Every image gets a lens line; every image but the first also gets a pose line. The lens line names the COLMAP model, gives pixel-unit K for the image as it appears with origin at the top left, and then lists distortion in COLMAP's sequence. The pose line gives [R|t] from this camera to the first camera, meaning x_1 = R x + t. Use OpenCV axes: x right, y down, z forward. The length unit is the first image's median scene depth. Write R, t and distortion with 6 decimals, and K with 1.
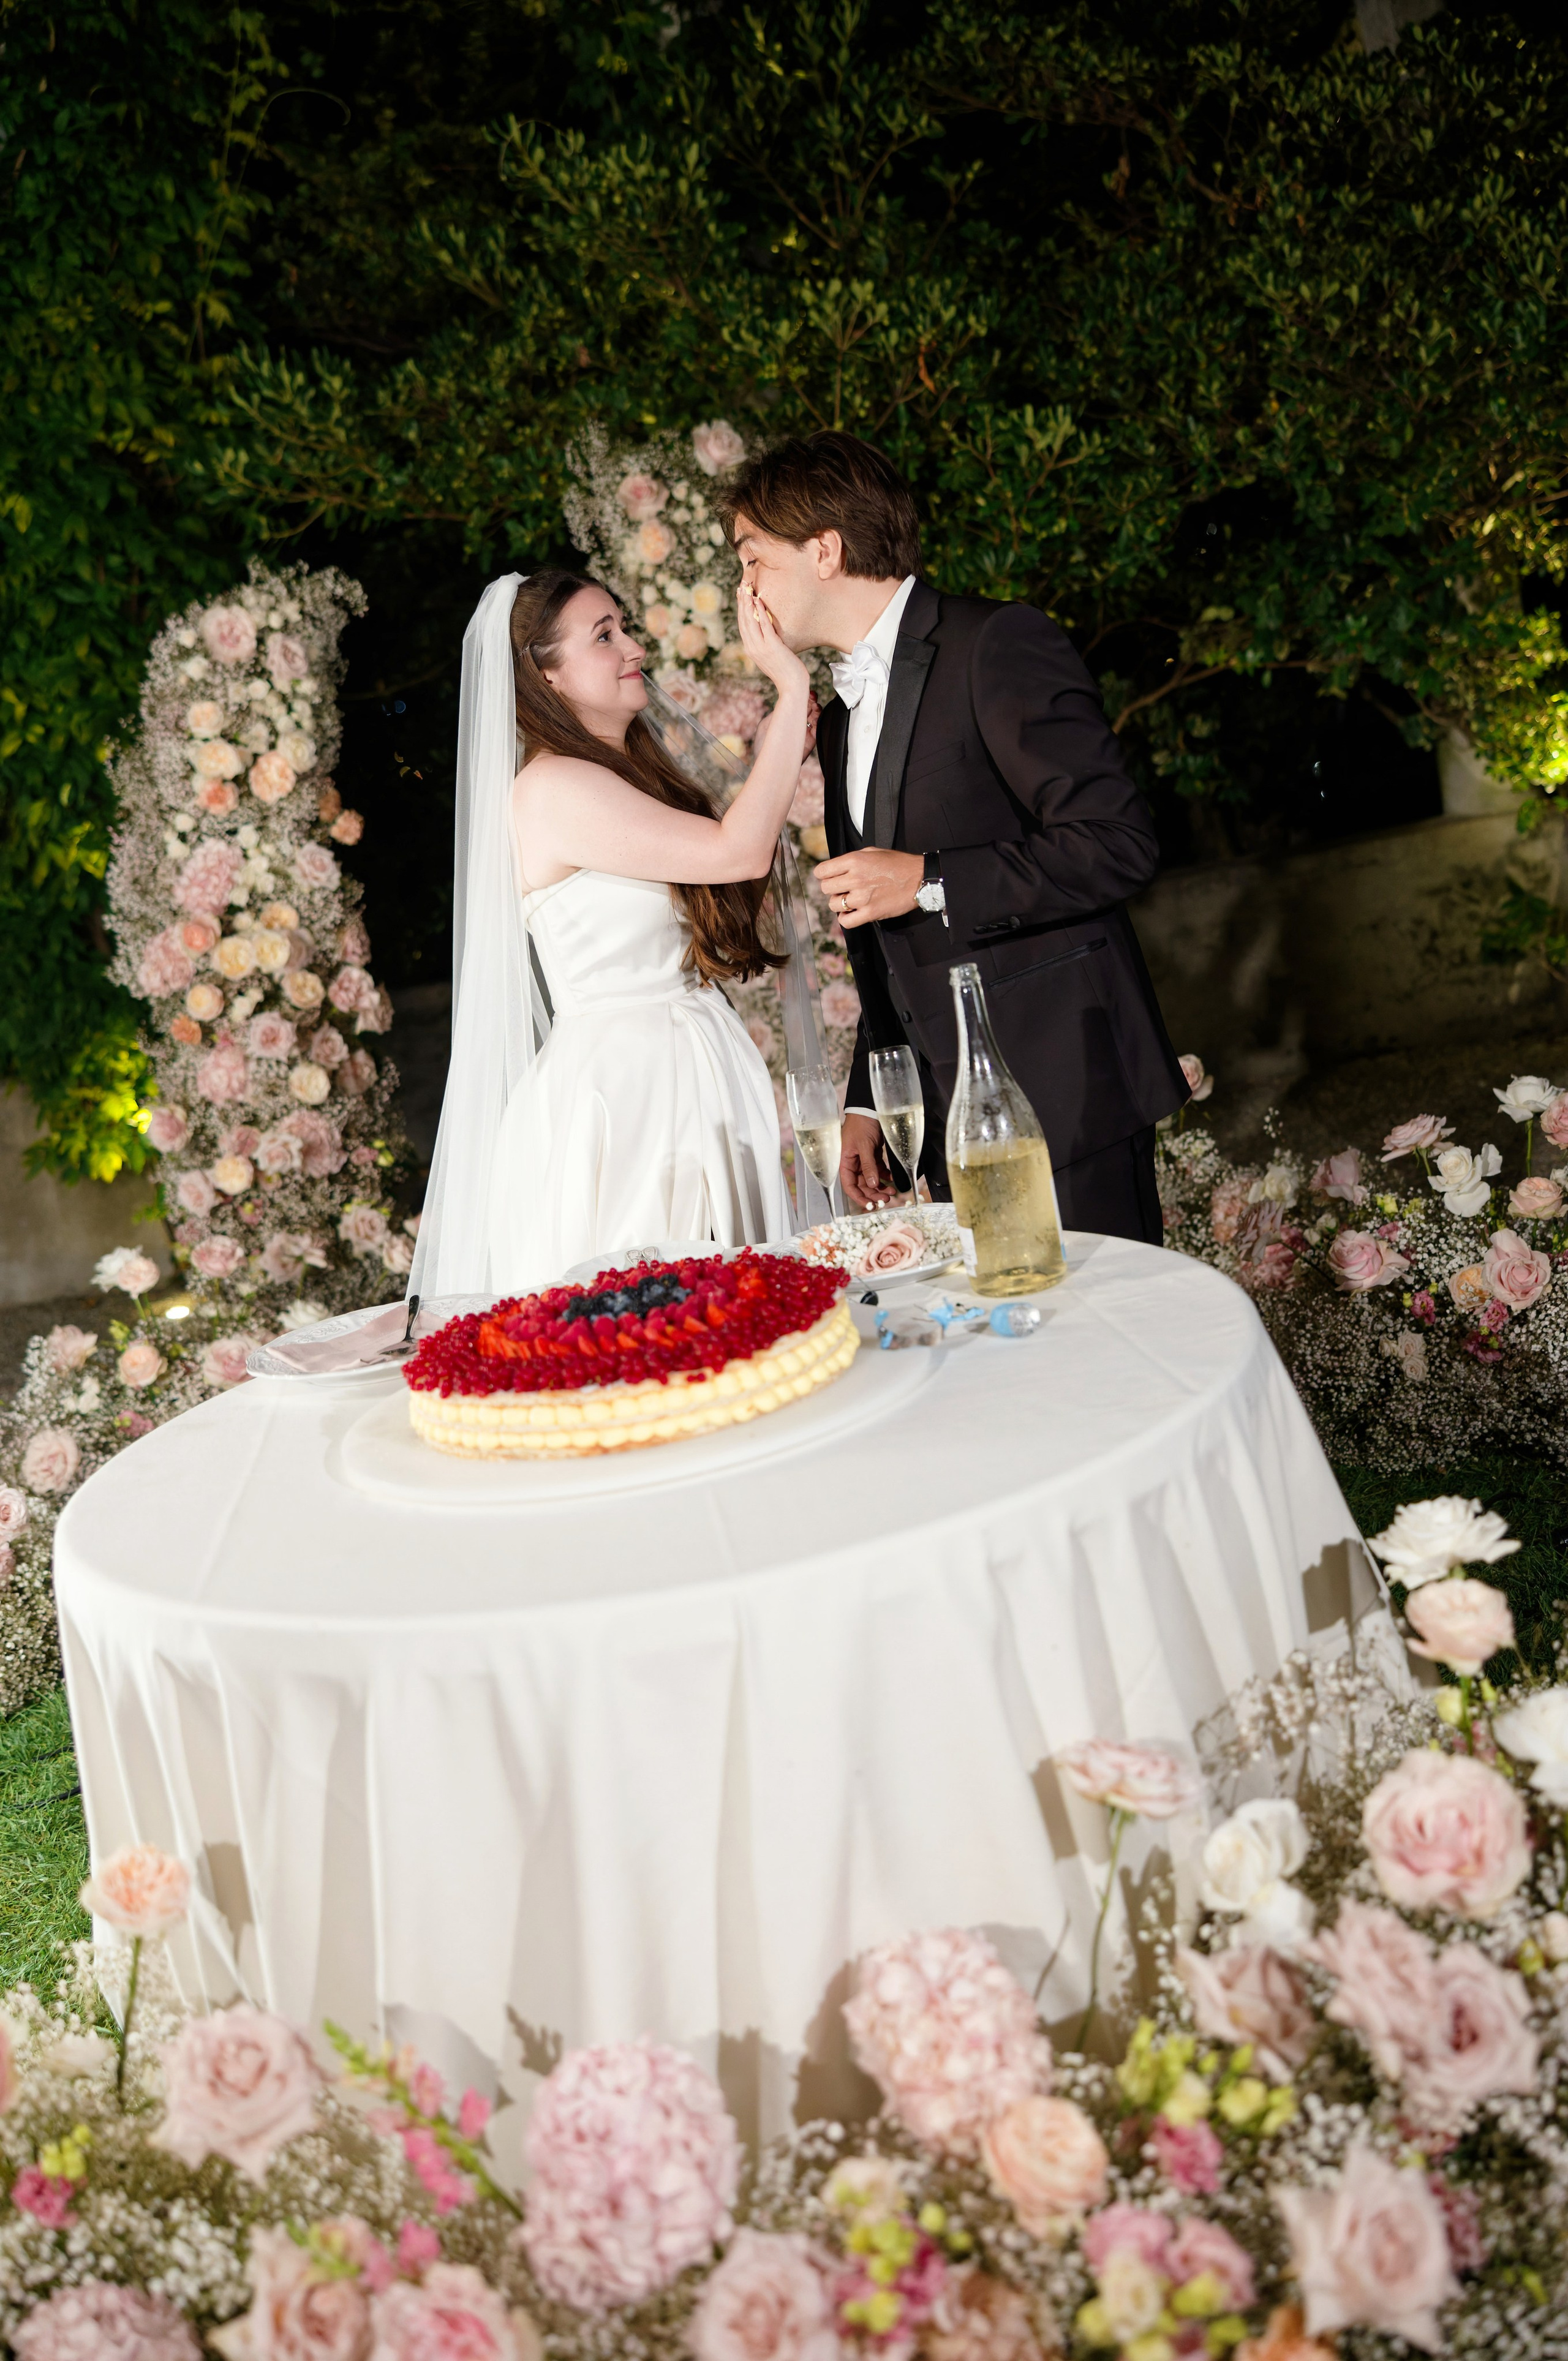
lens RADIAL K [[2266.4, 0, 781.9], [0, 2266.4, 1150.8], [0, 0, 1]] dist [0.038800, -0.010586]
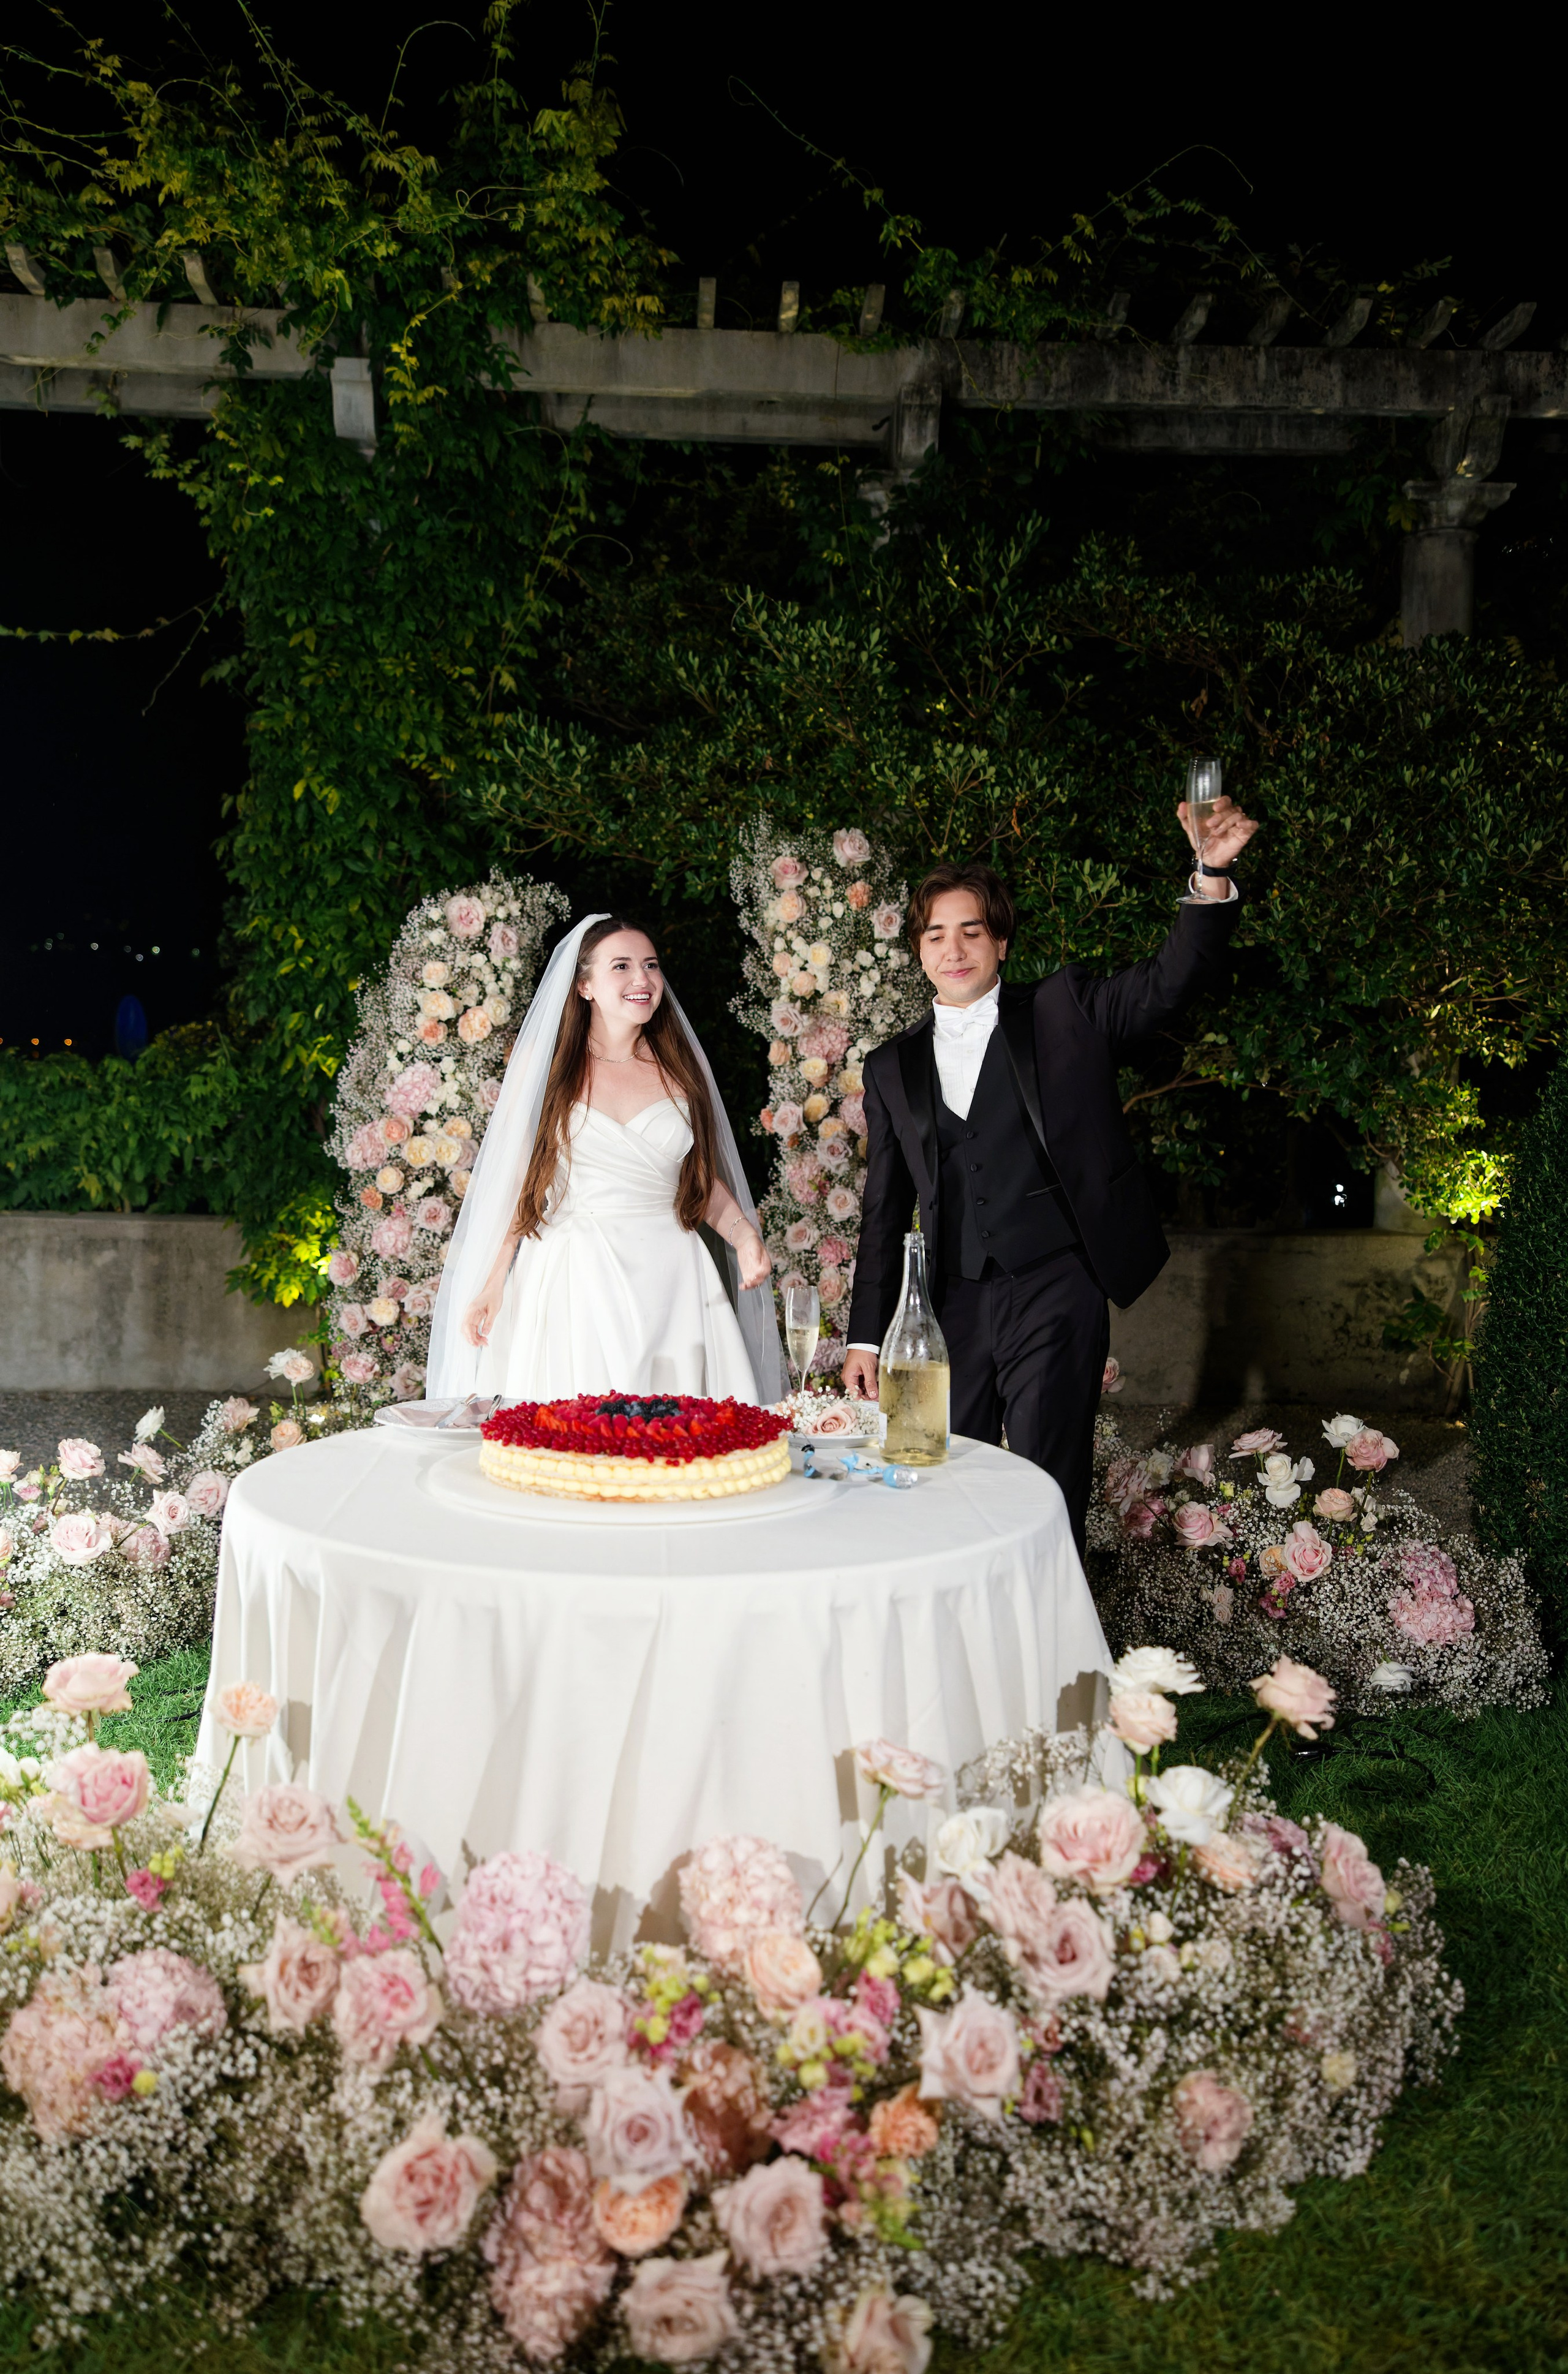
lens RADIAL K [[1963.6, 0, 774.6], [0, 1963.6, 1244.7], [0, 0, 1]] dist [0.014942, 0.007091]
pose [[0.980812, 0.188922, -0.048130, 0.027895], [-0.192480, 0.977602, -0.085121, 0.025428], [0.030971, 0.092752, 0.995207, -0.128817]]
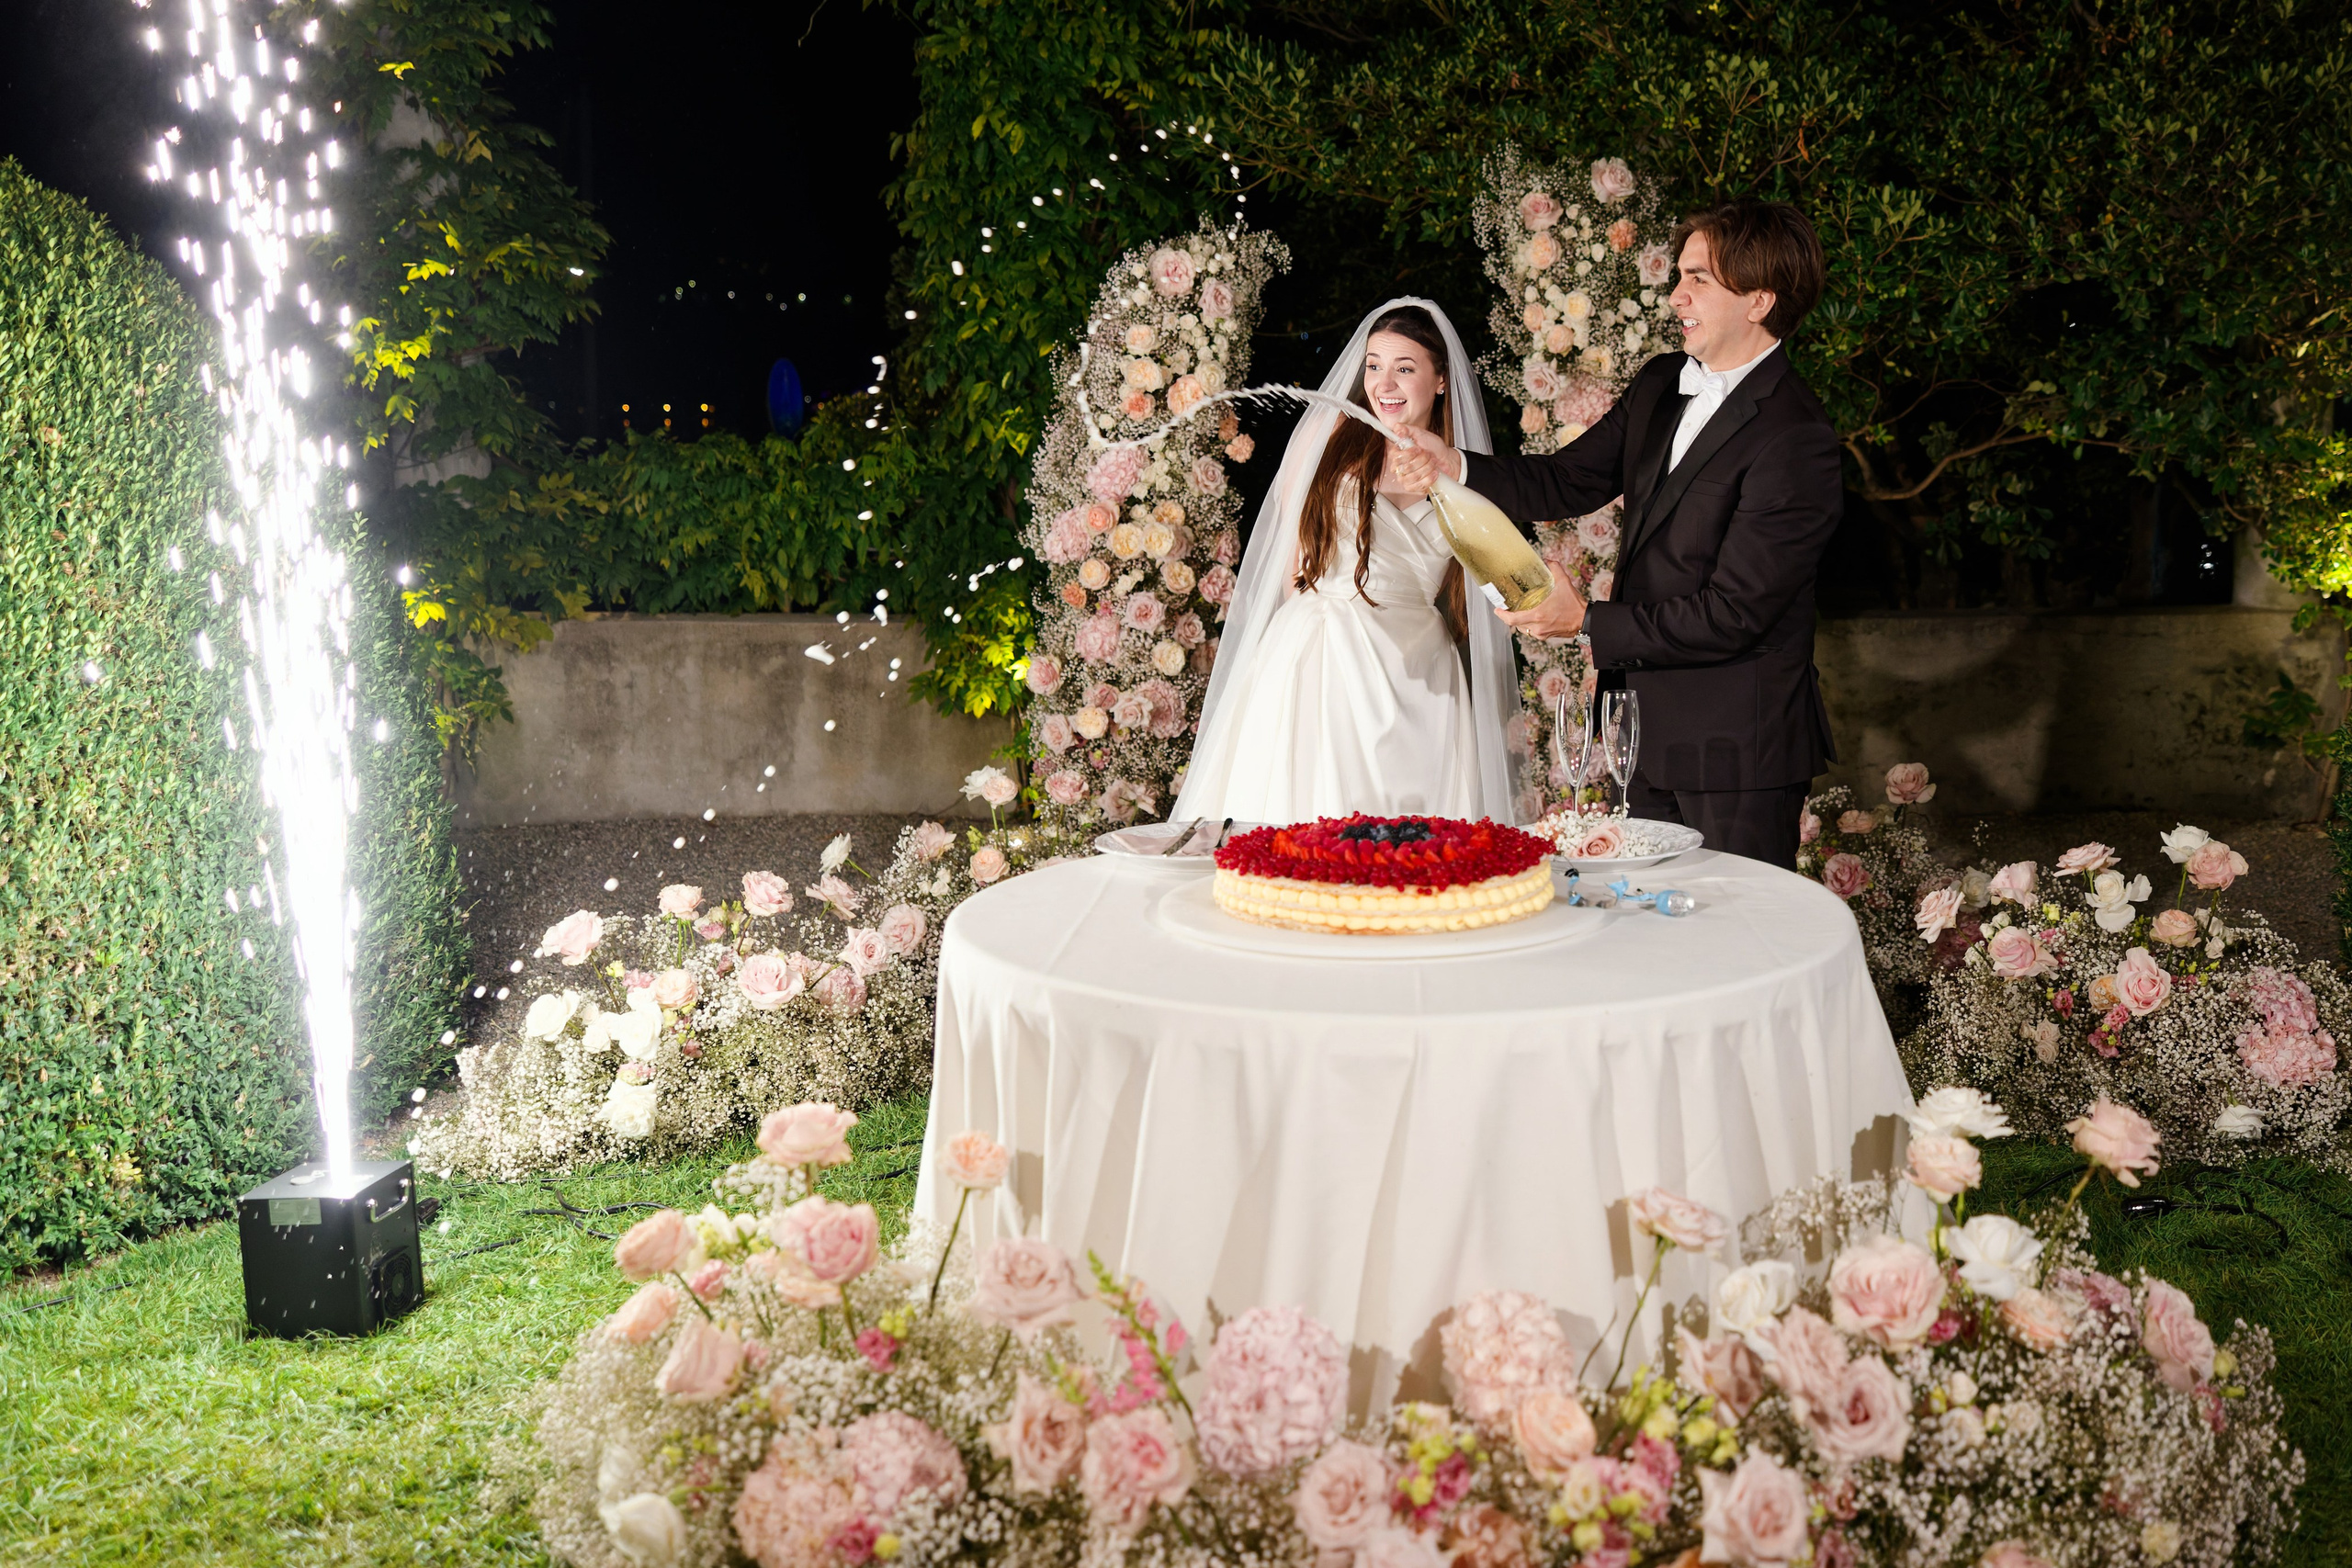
lens RADIAL K [[2330.9, 0, 1414.9], [0, 2330.9, 699.3], [0, 0, 1]] dist [0.017564, -0.005176]
pose [[0.980481, 0.174198, -0.091166, 0.028512], [-0.178827, 0.982838, -0.045285, 0.022649], [0.081713, 0.060704, 0.994806, -0.177051]]
